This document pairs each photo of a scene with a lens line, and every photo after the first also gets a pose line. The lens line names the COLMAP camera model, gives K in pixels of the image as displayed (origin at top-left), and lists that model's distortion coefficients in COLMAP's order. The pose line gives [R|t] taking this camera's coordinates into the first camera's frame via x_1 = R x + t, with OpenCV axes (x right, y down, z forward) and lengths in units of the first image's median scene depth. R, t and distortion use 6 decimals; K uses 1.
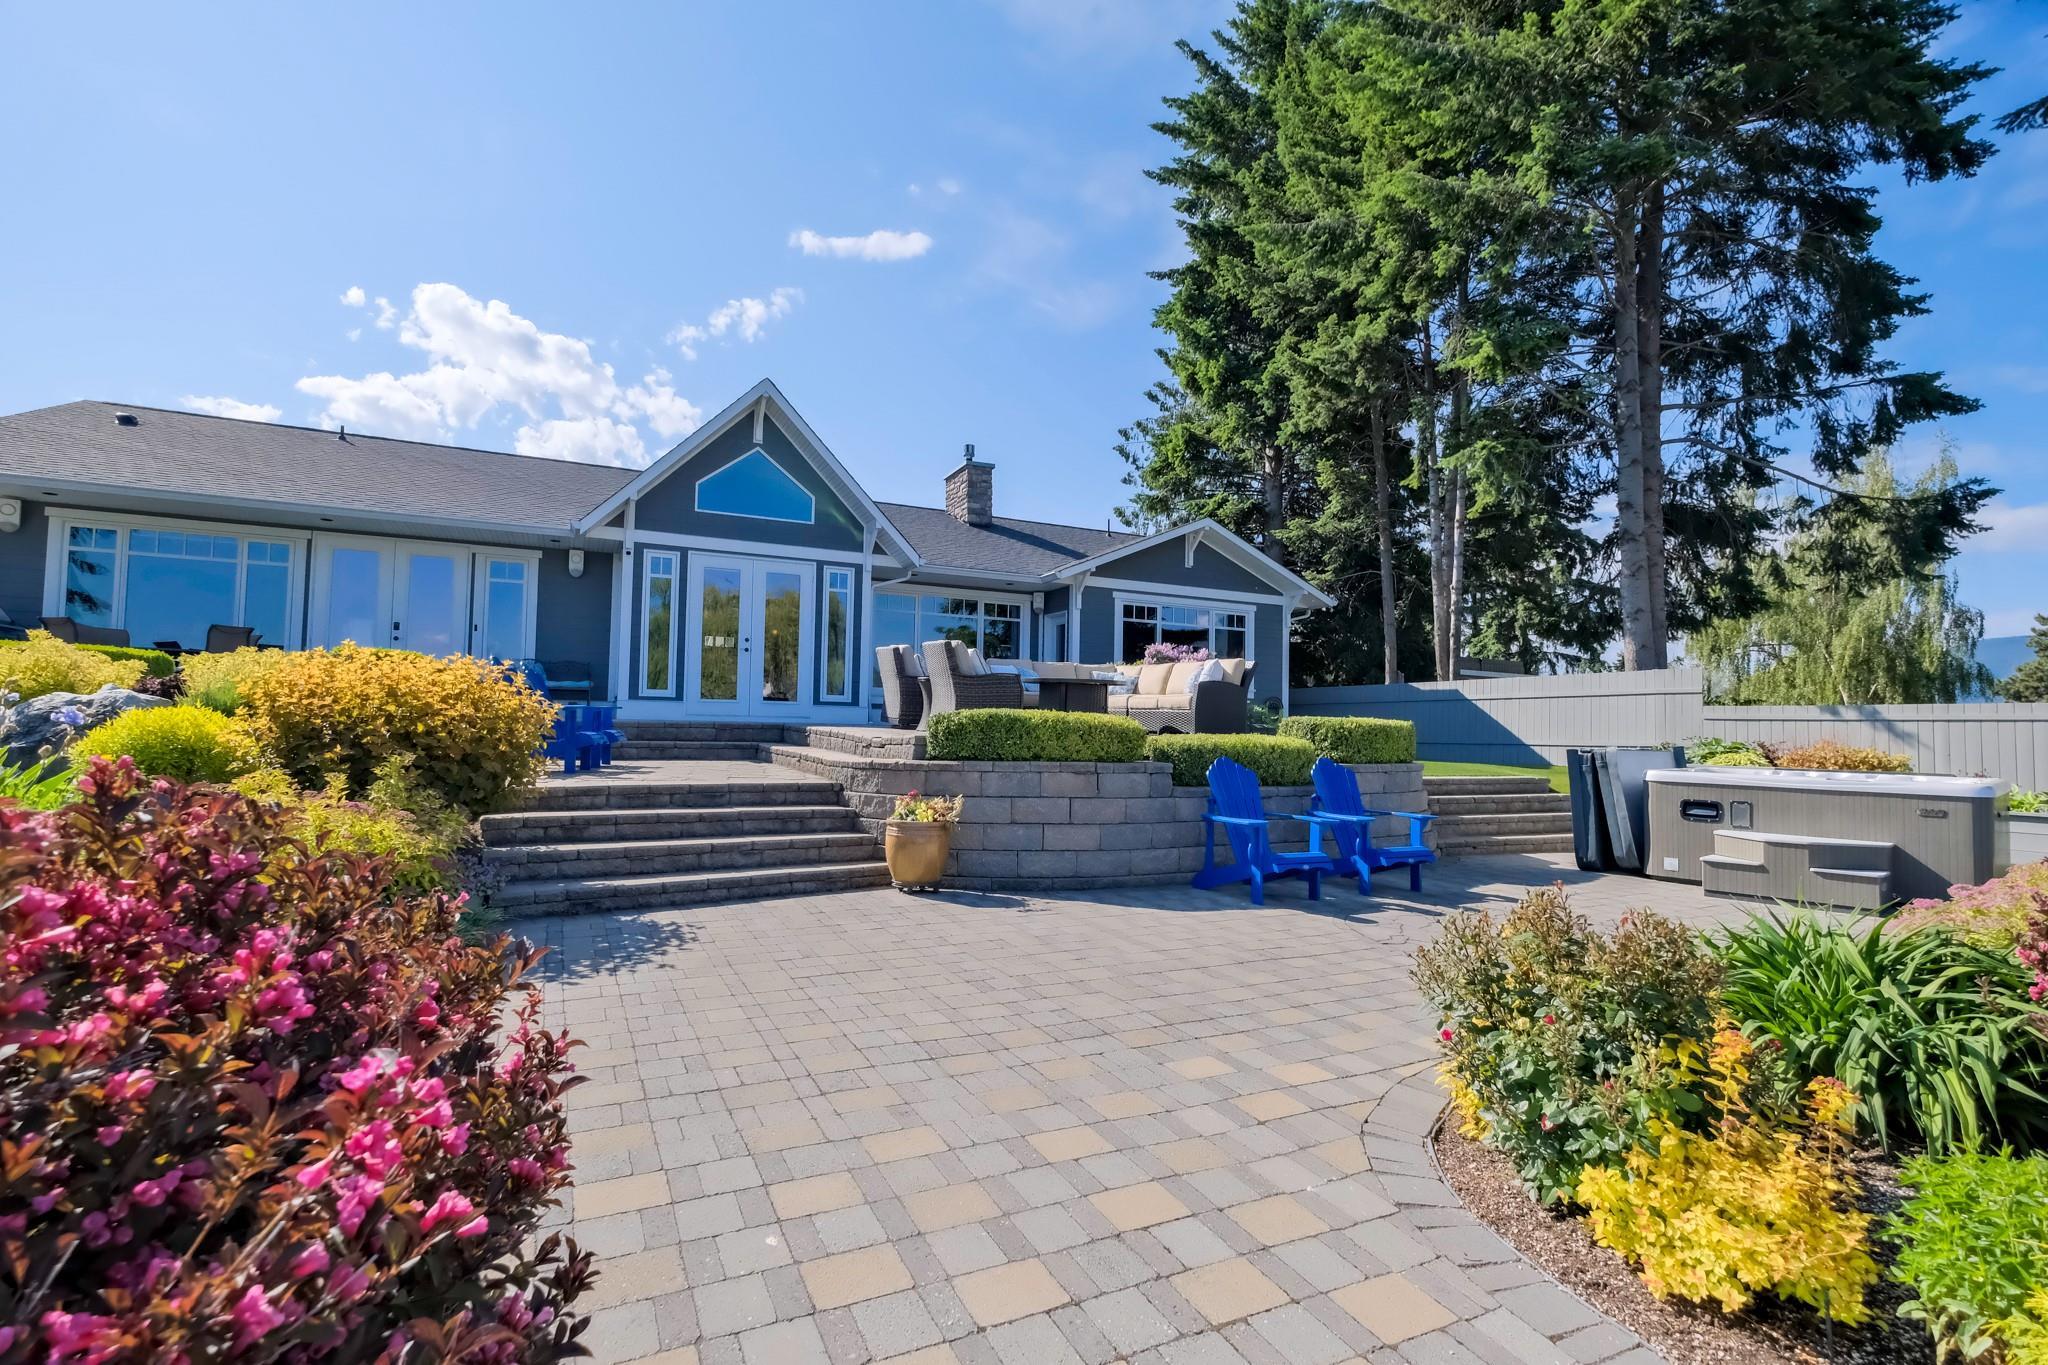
lens RADIAL K [[934.9, 0, 1006.7], [0, 934.9, 685.1], [0, 0, 1]] dist [0.000192, -0.000633]
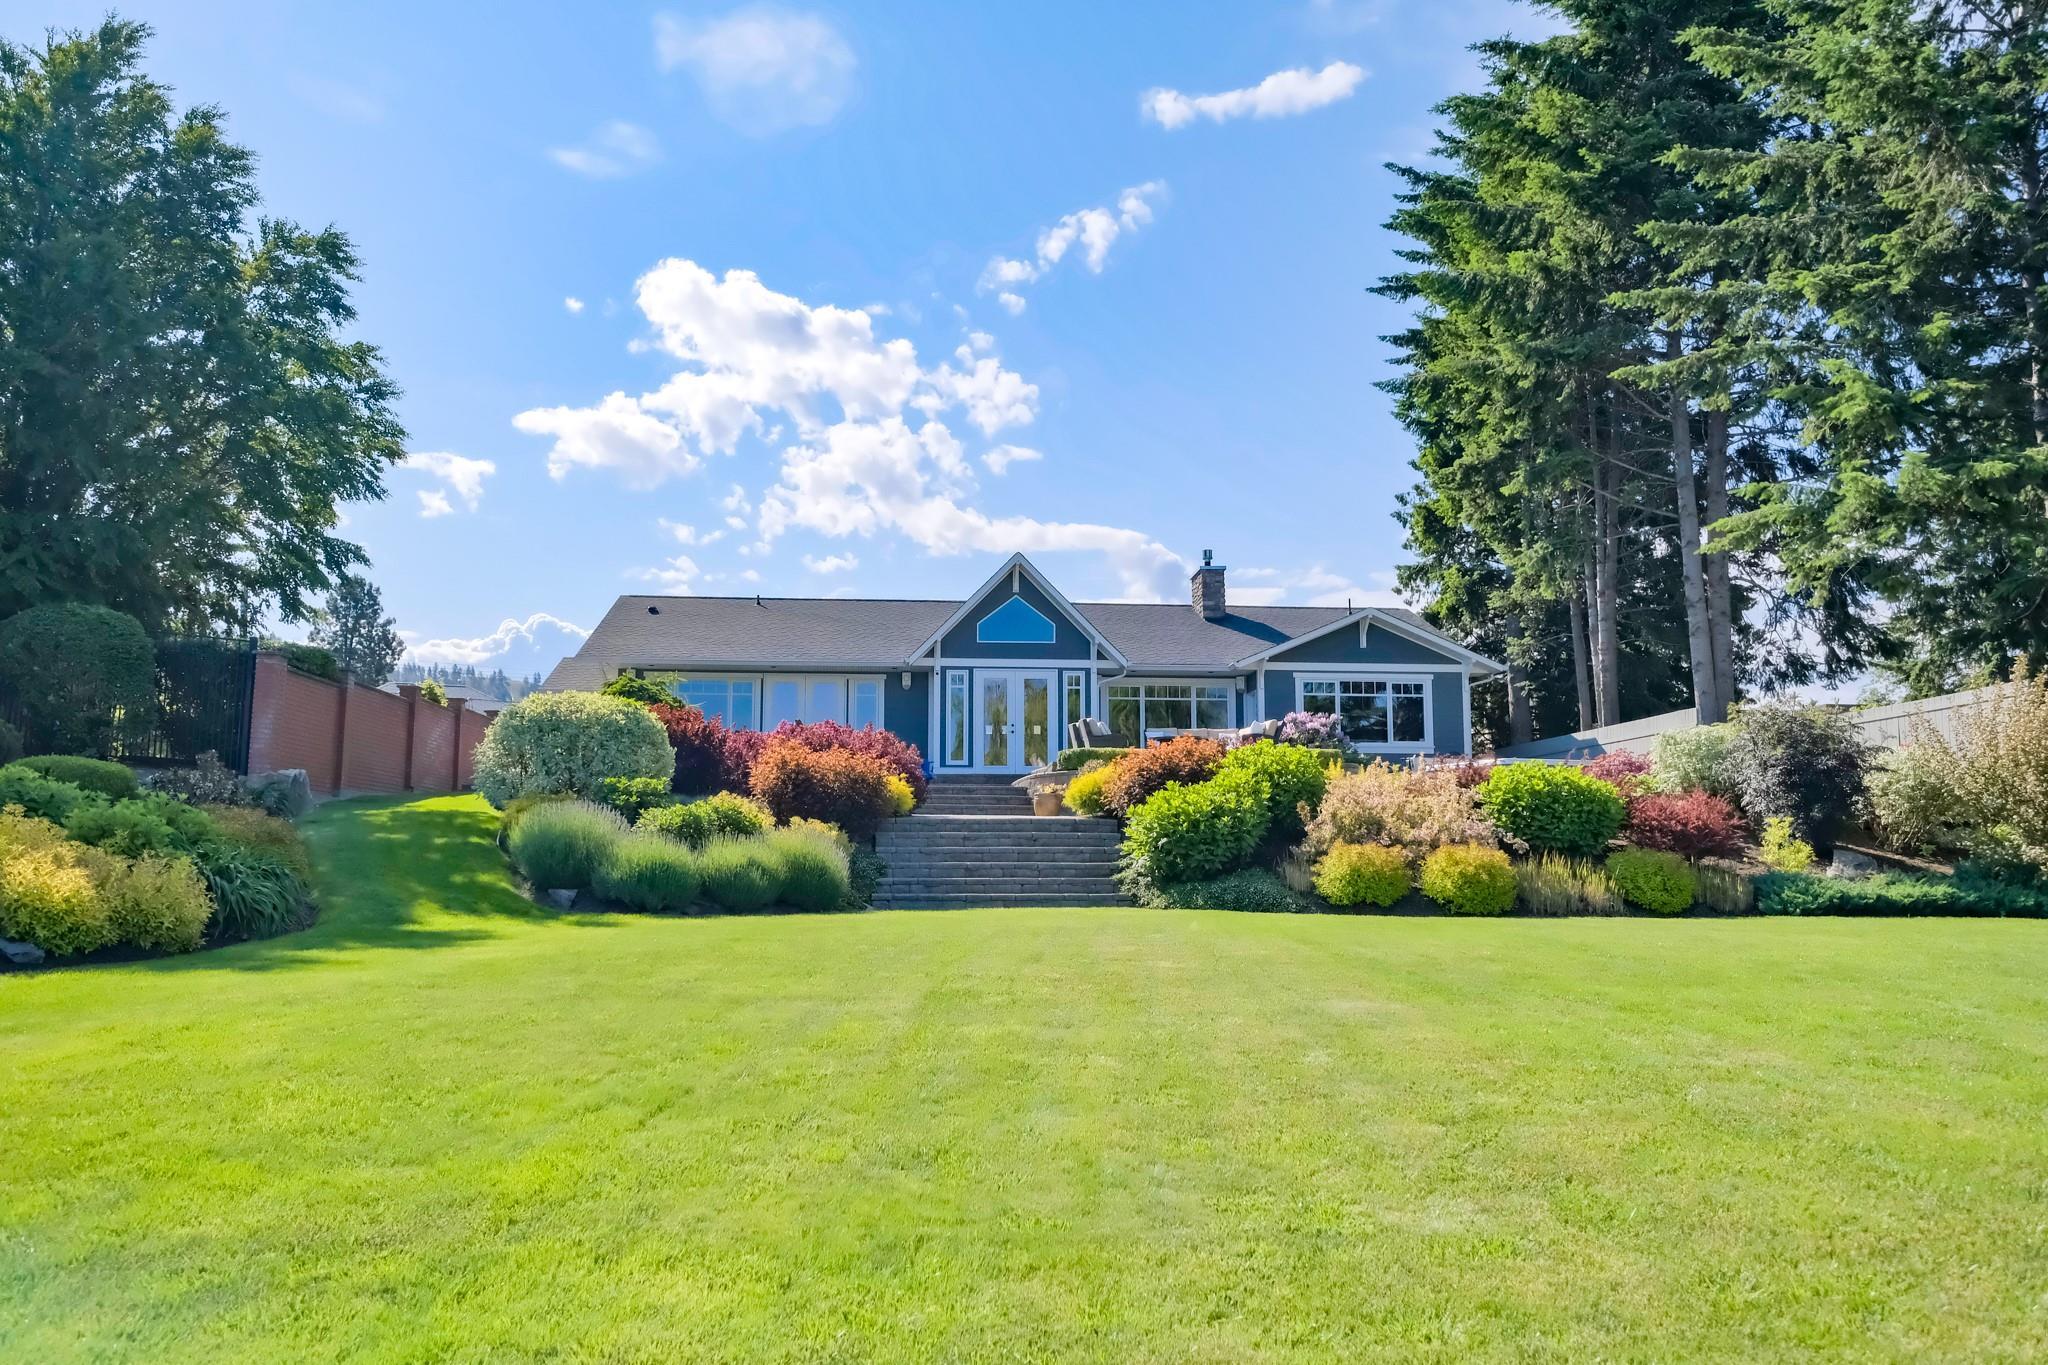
lens RADIAL K [[1627.7, 0, 1005.8], [0, 1627.7, 677.8], [0, 0, 1]] dist [0.009086, -0.005095]
pose [[0.939887, -0.062101, -0.335790, 0.550320], [0.035254, 0.995717, -0.085471, 0.091584], [0.339660, 0.068495, 0.938051, -1.351157]]
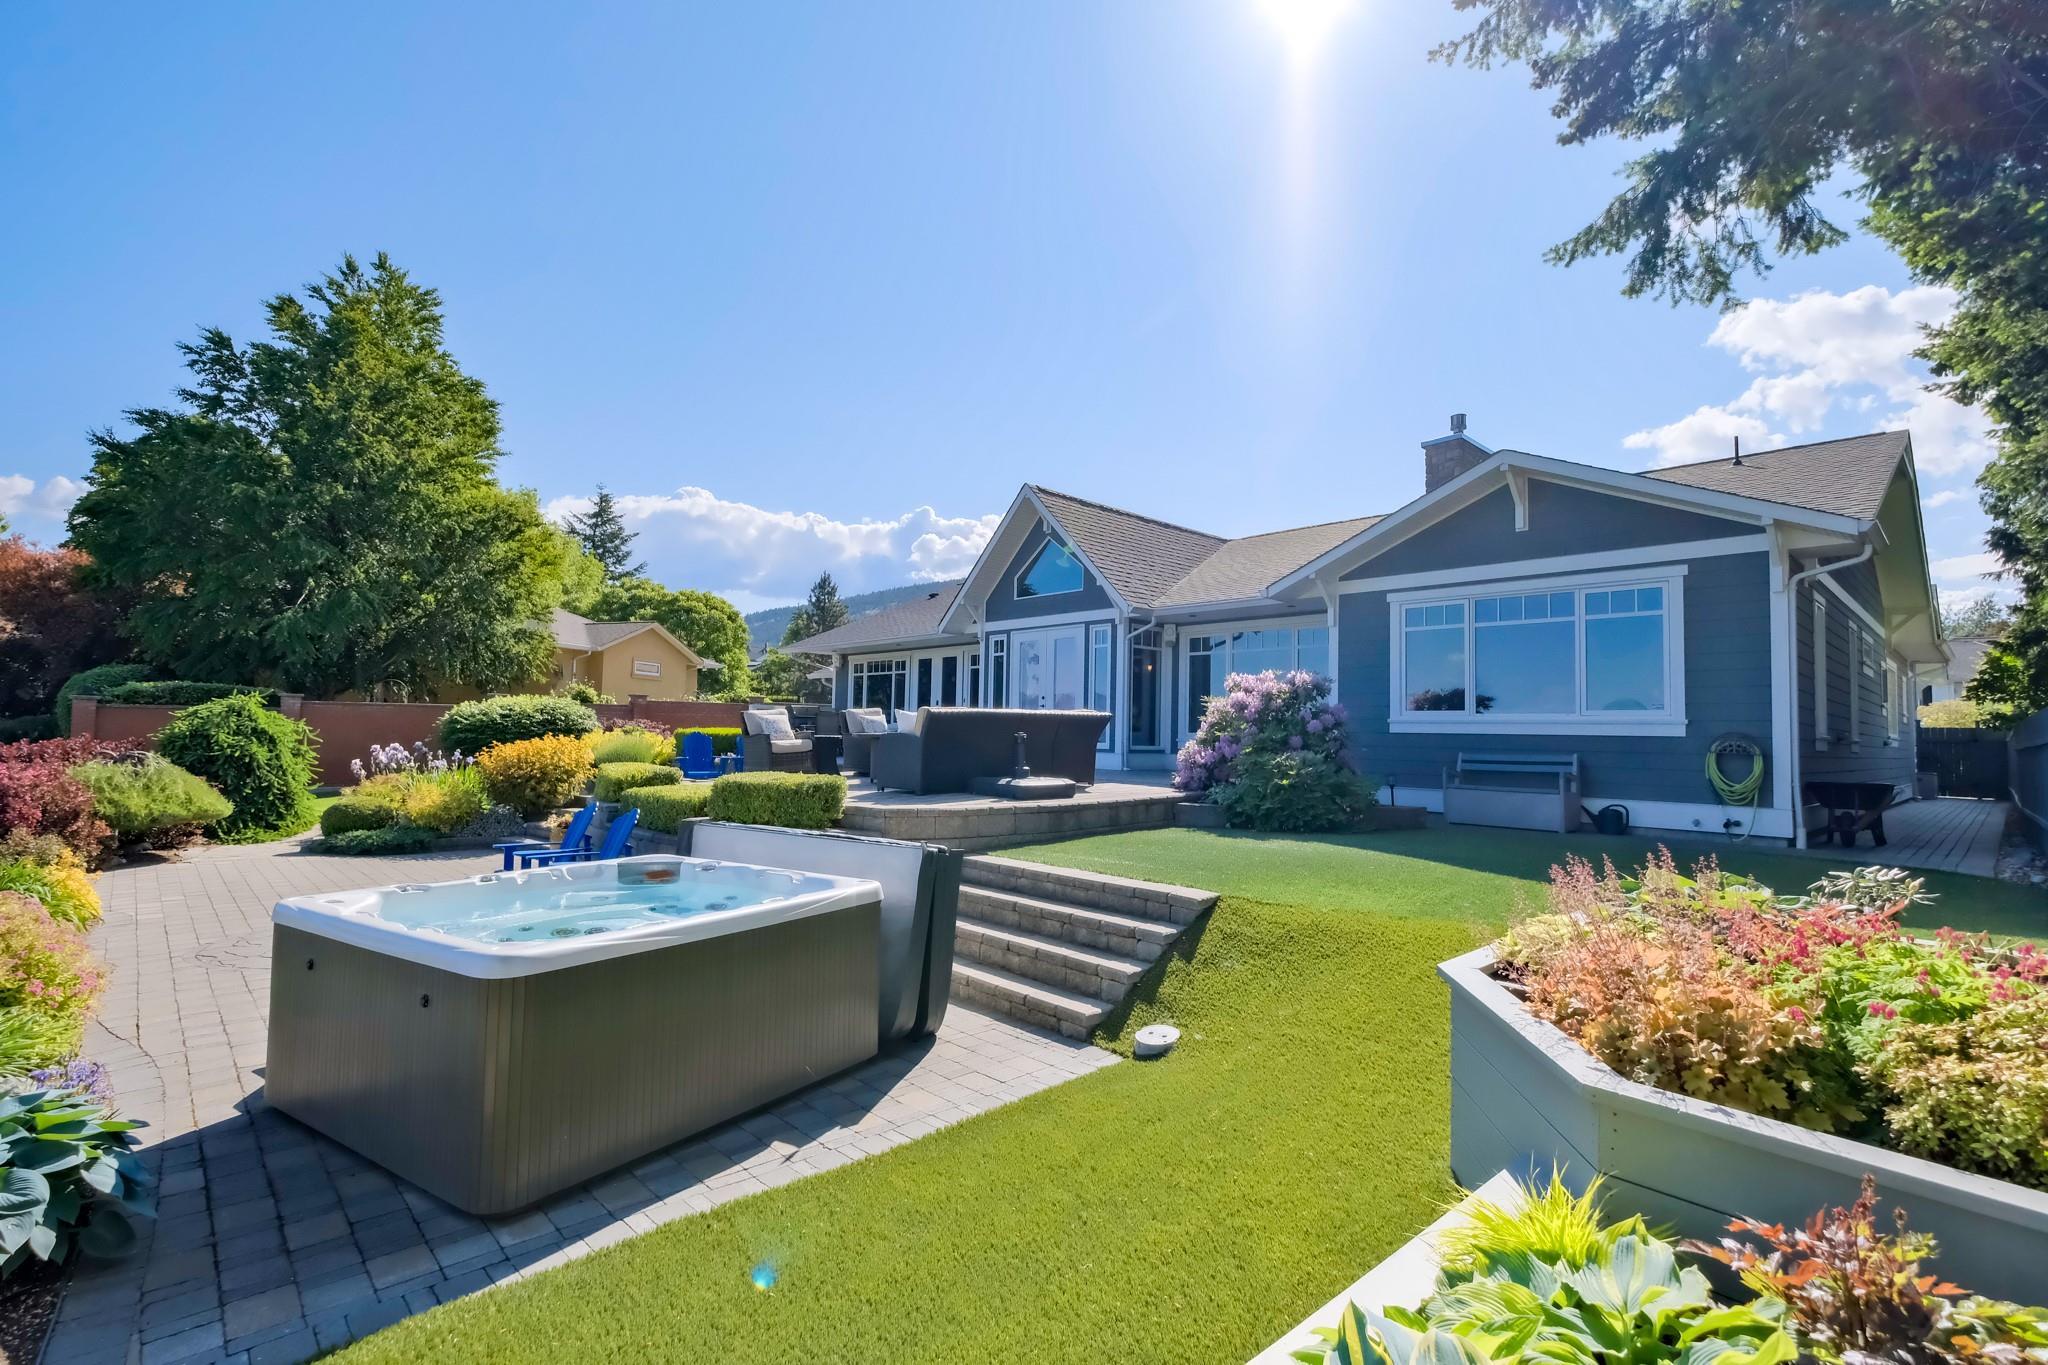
lens RADIAL K [[934.9, 0, 1007.2], [0, 934.9, 672.9], [0, 0, 1]] dist [0.000192, -0.000633]
pose [[0.299809, -0.080105, -0.950630, 0.808491], [0.030283, 0.996765, -0.074442, 0.007771], [0.953519, -0.006470, 0.301265, 0.560359]]
